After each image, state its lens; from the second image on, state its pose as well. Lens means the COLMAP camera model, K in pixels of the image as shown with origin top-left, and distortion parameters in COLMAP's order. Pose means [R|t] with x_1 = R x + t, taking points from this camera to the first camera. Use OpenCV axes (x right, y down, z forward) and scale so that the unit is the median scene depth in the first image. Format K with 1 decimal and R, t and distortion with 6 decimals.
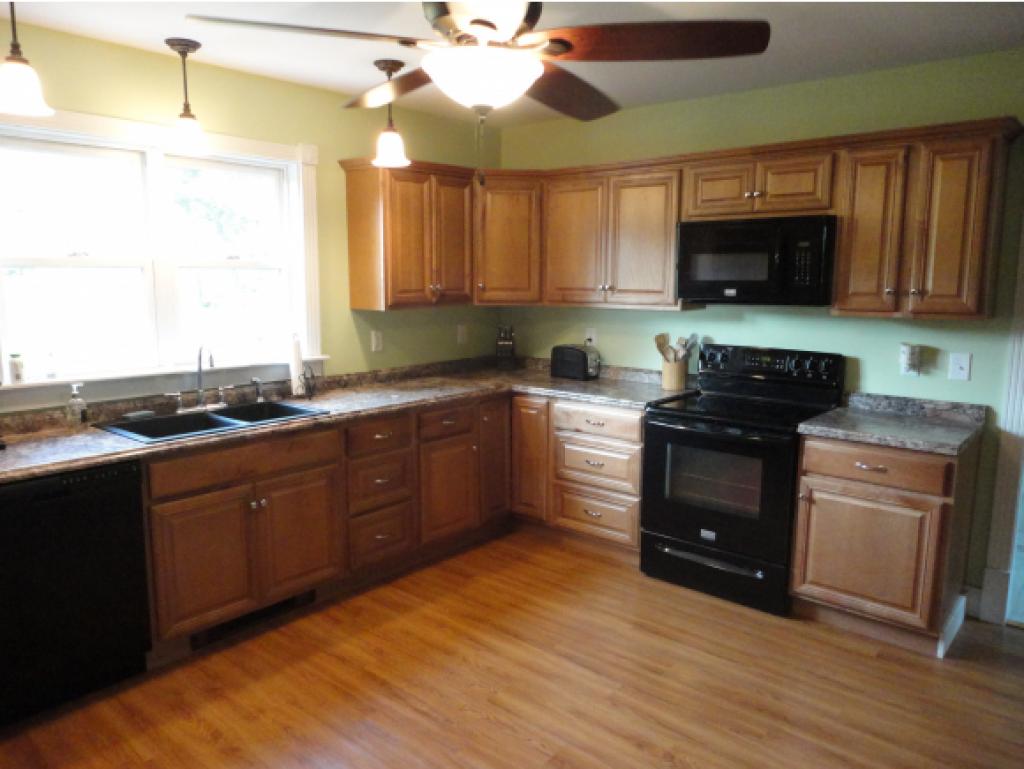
lens RADIAL K [[743.7, 0, 512.0], [0, 743.7, 384.5], [0, 0, 1]] dist [0.006548, -0.004730]
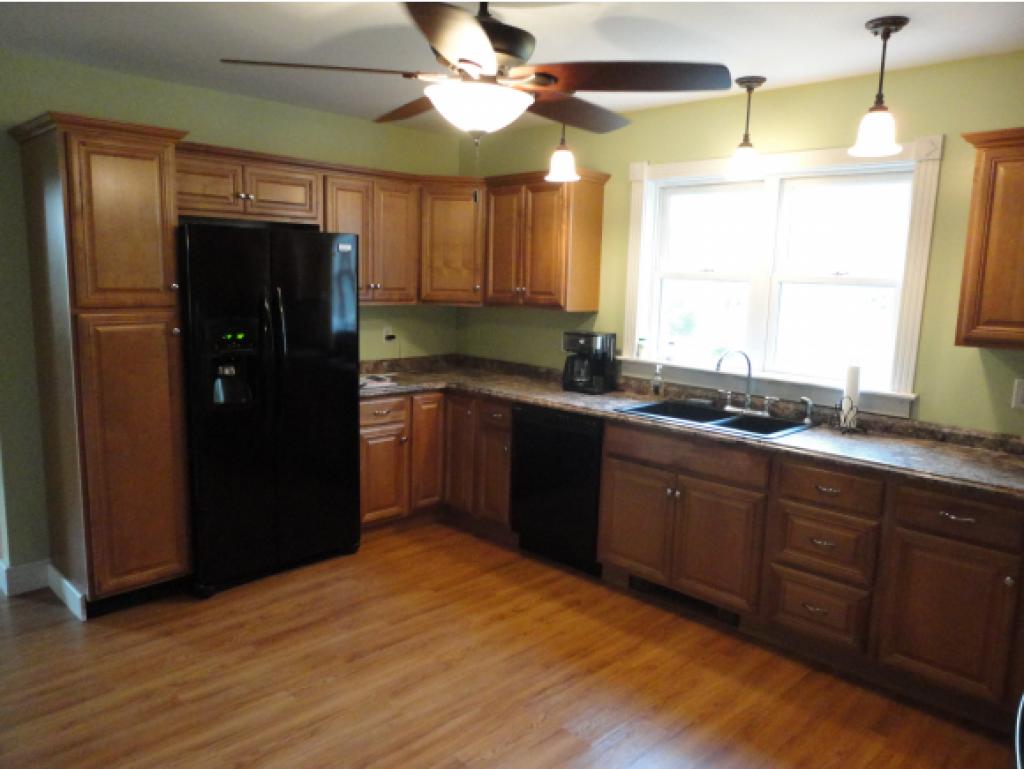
lens RADIAL K [[731.6, 0, 512.0], [0, 731.6, 384.5], [0, 0, 1]] dist [-0.001468, -0.002293]
pose [[-0.064468, 0.139640, -0.988102, 0.719487], [-0.184307, 0.971461, 0.149313, -0.112541], [0.980752, 0.191740, -0.036892, 0.769753]]
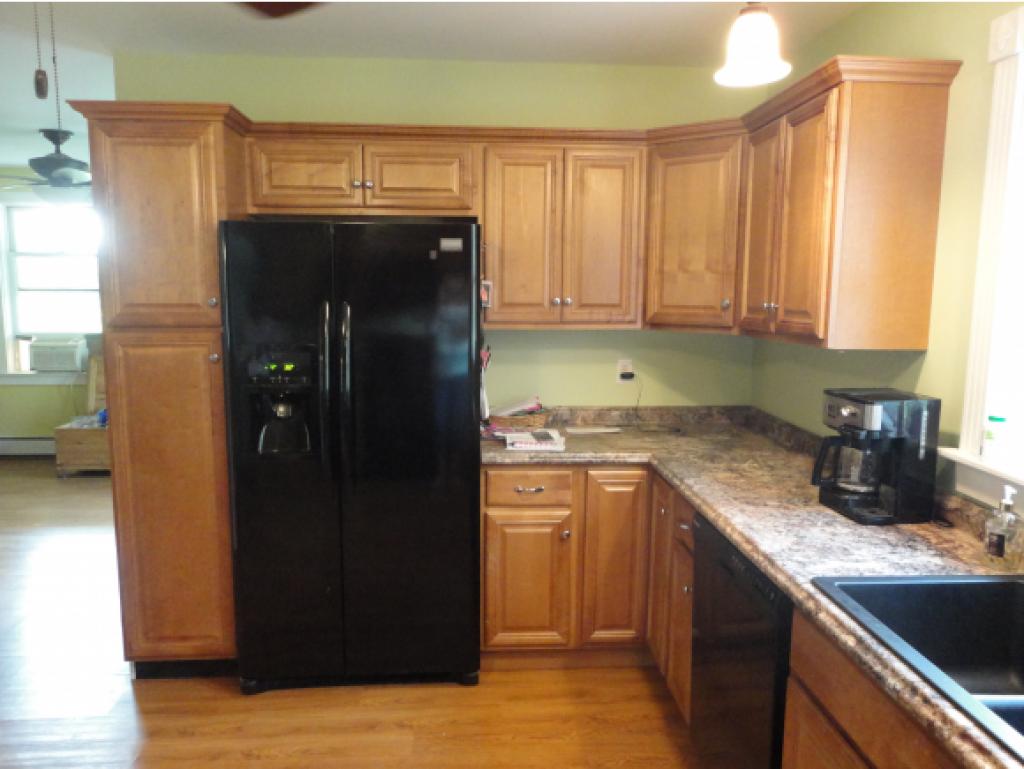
lens RADIAL K [[743.7, 0, 512.0], [0, 743.7, 384.5], [0, 0, 1]] dist [0.006548, -0.004730]
pose [[-0.708698, 0.081816, -0.700752, 0.062329], [-0.124910, 0.963011, 0.238763, -0.157627], [0.694367, 0.256742, -0.672264, 1.062781]]
